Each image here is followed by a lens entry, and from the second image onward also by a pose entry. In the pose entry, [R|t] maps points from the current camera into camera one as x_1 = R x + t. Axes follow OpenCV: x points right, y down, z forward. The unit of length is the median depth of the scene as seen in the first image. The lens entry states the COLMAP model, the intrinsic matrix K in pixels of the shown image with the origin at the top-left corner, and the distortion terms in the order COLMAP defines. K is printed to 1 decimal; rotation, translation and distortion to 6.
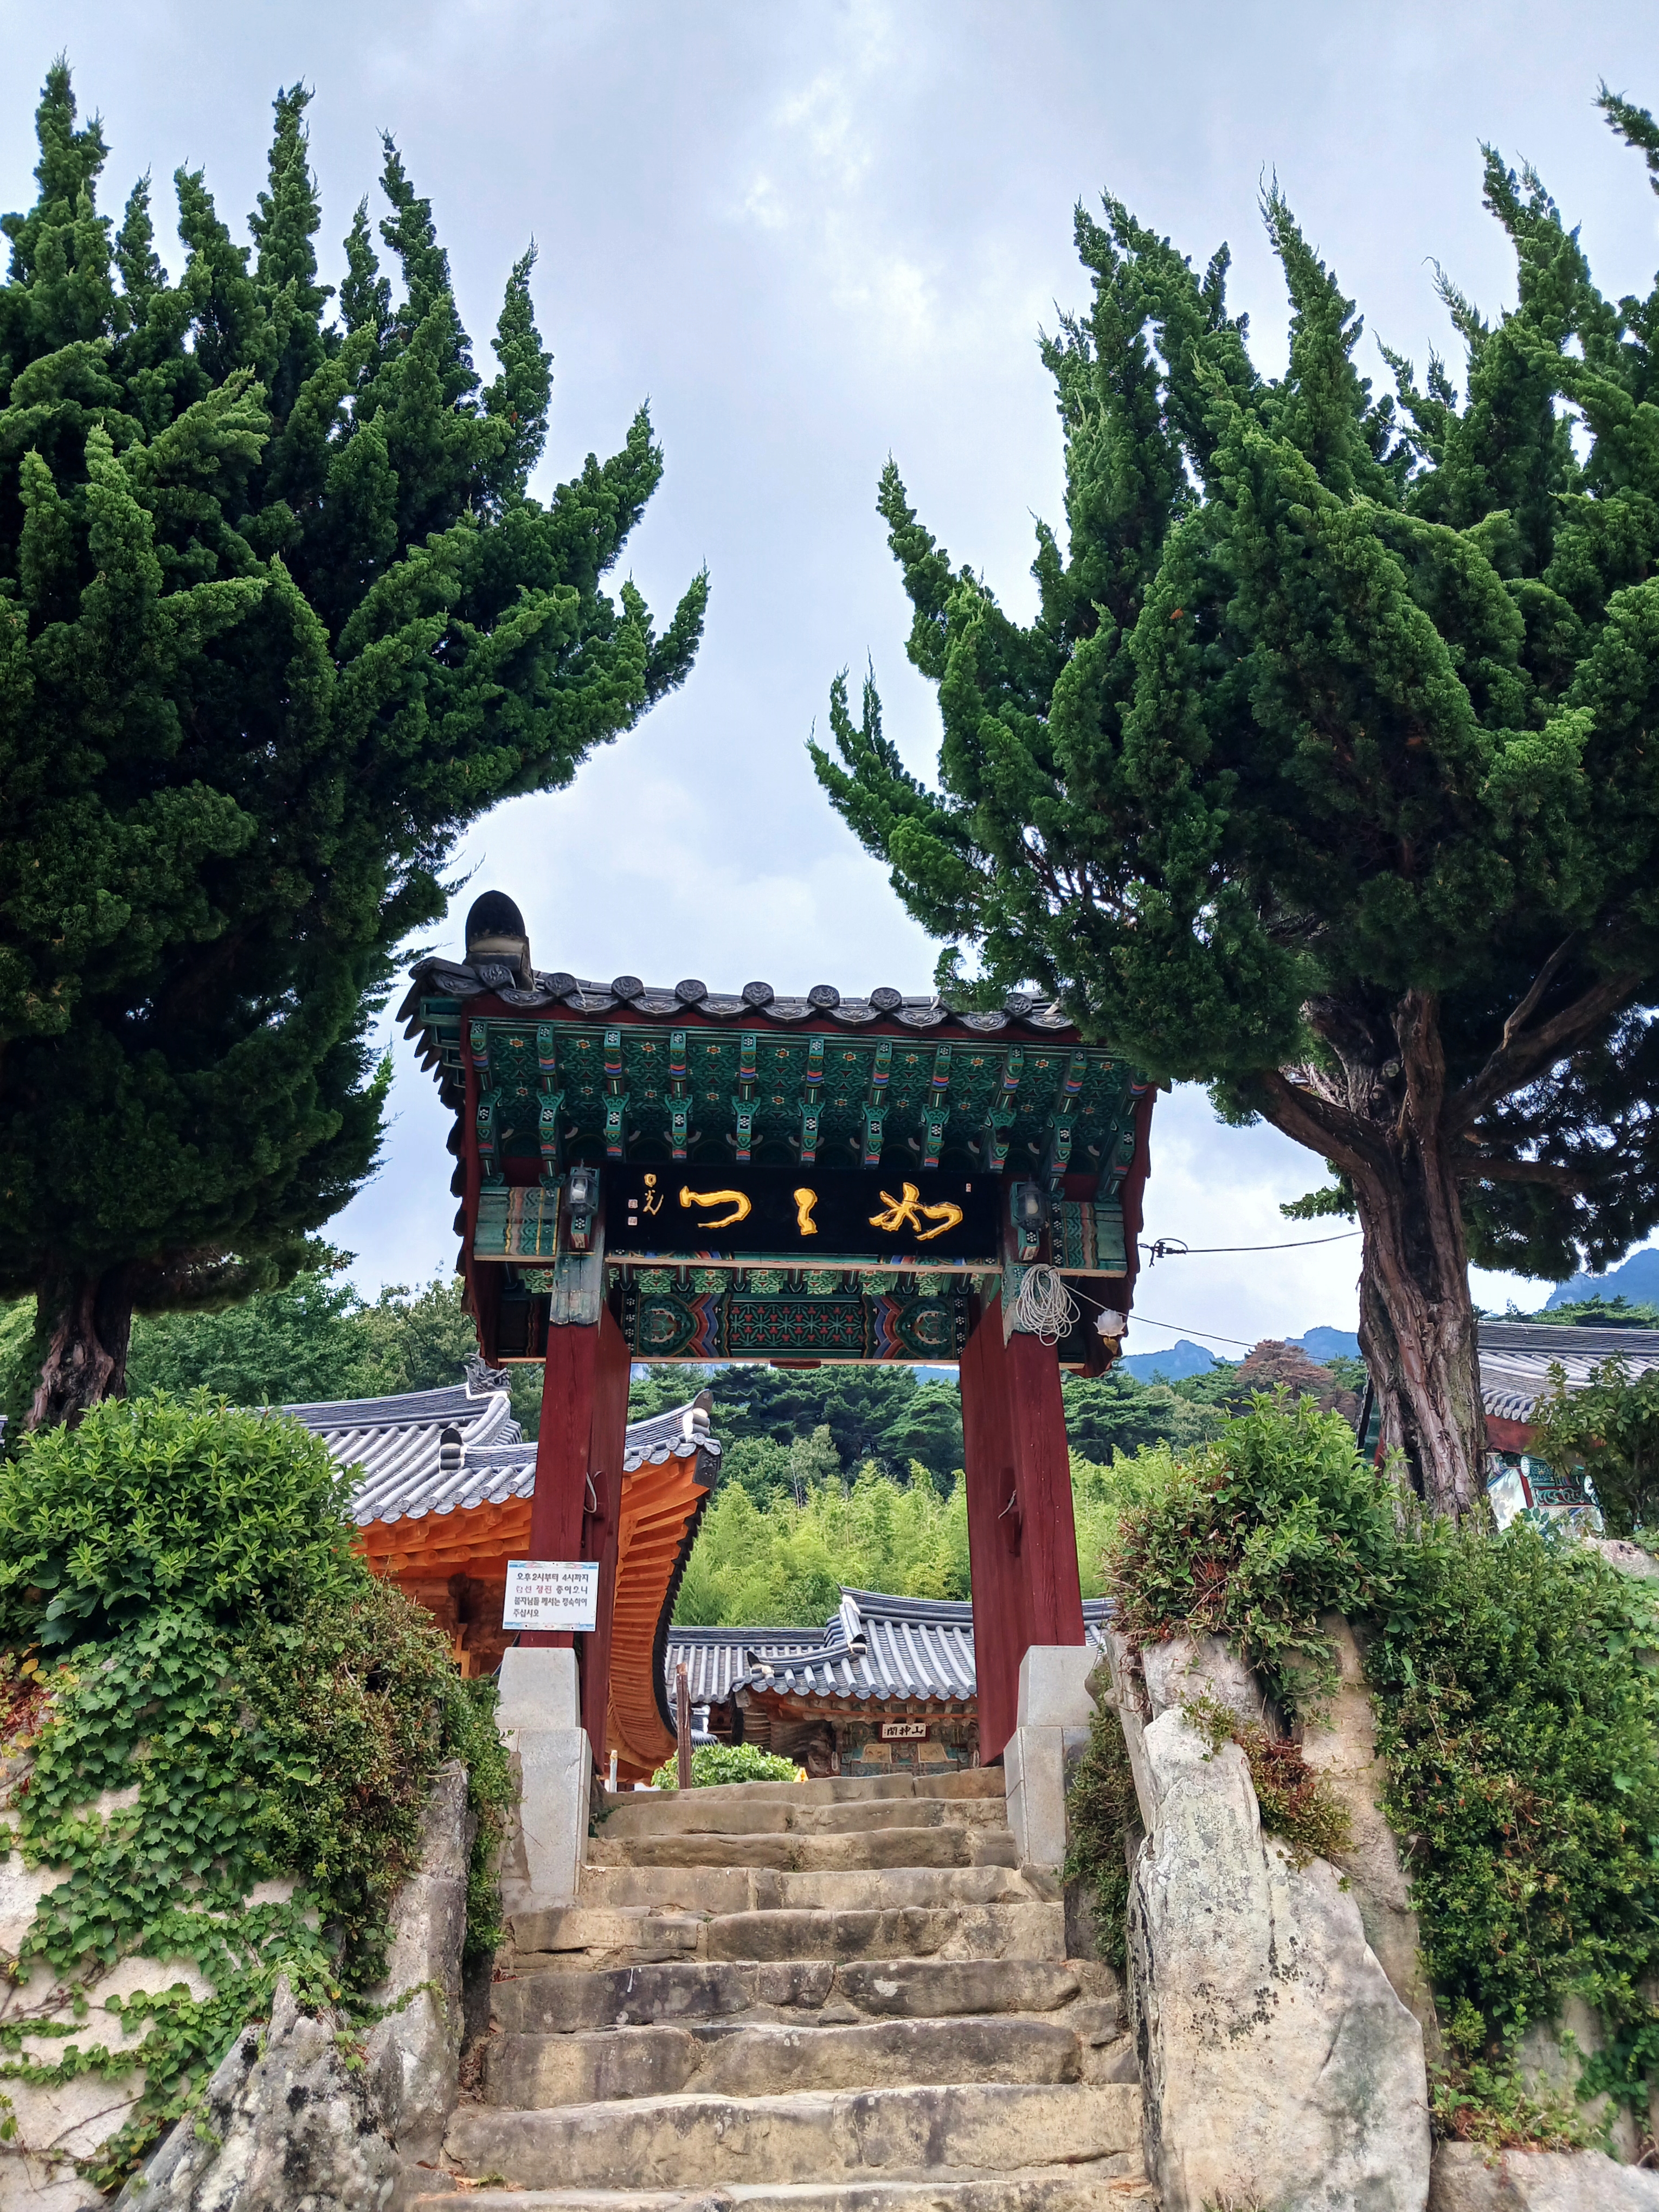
lens RADIAL K [[1722.1, 0, 832.4], [0, 1722.1, 1048.4], [0, 0, 1]] dist [0.009645, -0.030315]
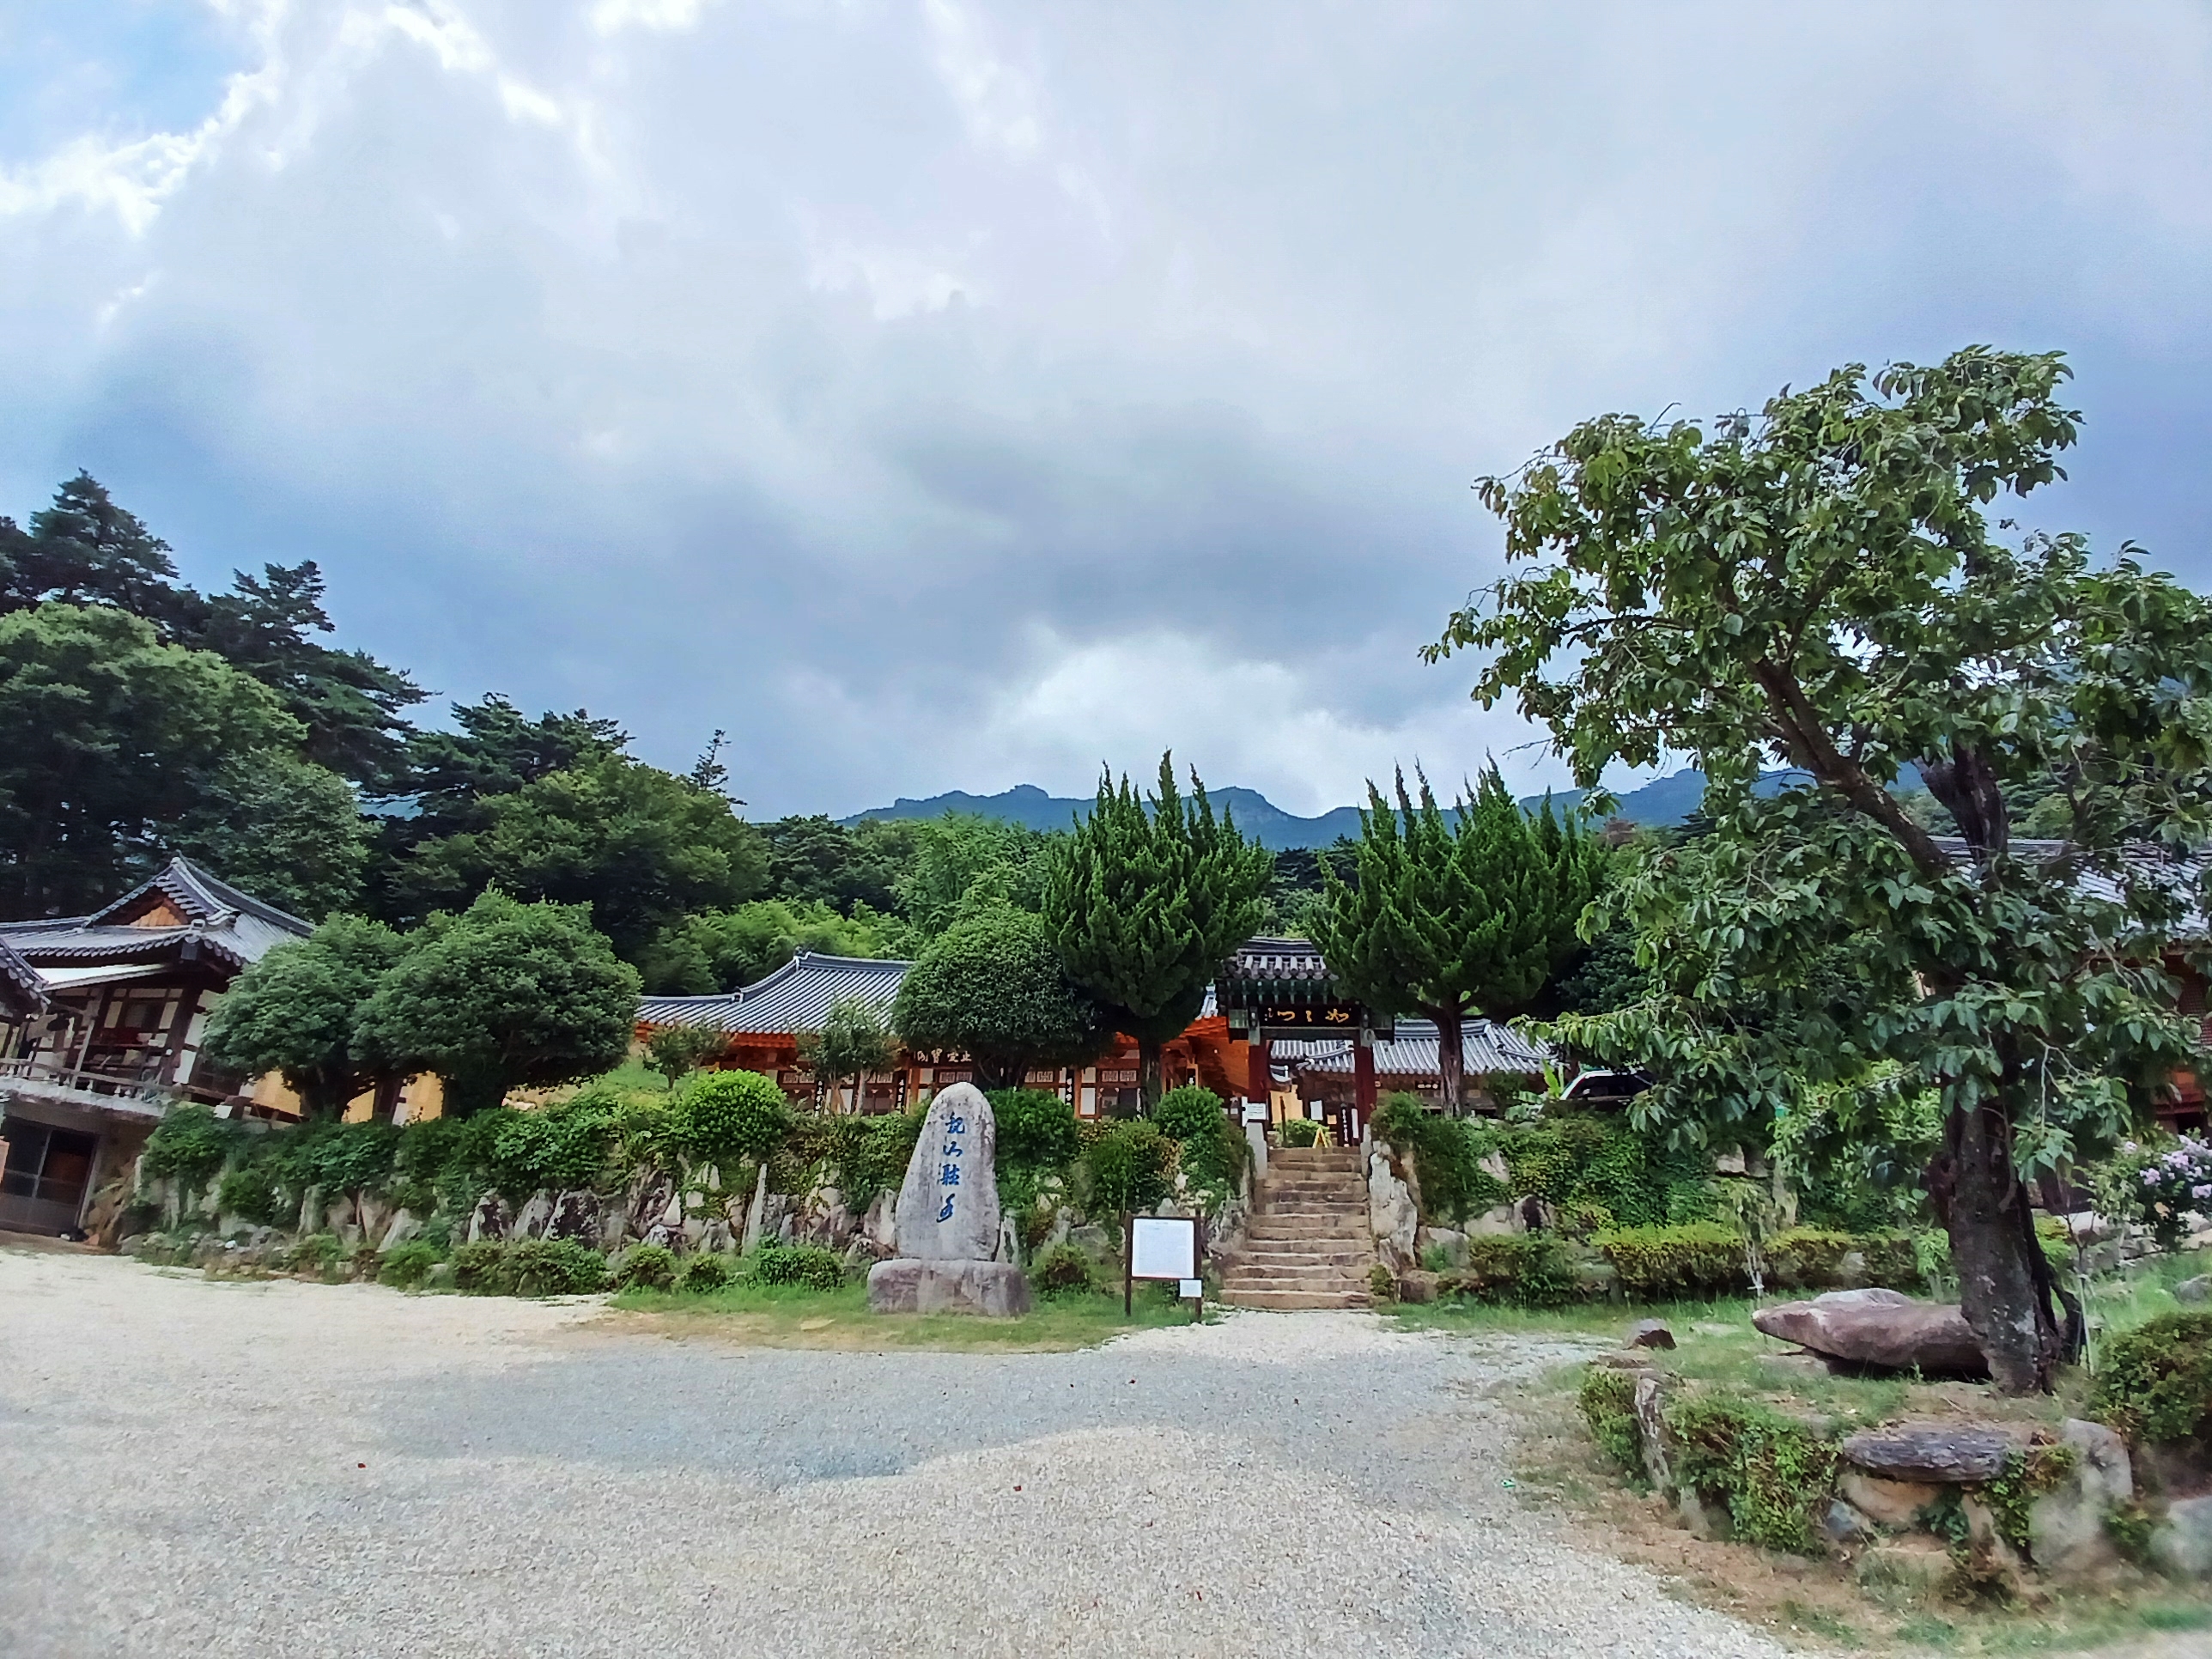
lens RADIAL K [[1075.5, 0, 1100.0], [0, 1075.5, 758.8], [0, 0, 1]] dist [-0.002280, -0.034936]
pose [[0.973535, -0.050084, -0.222984, 0.156679], [0.079005, 0.989291, 0.122728, -1.336711], [0.214450, -0.137096, 0.967066, -2.308873]]
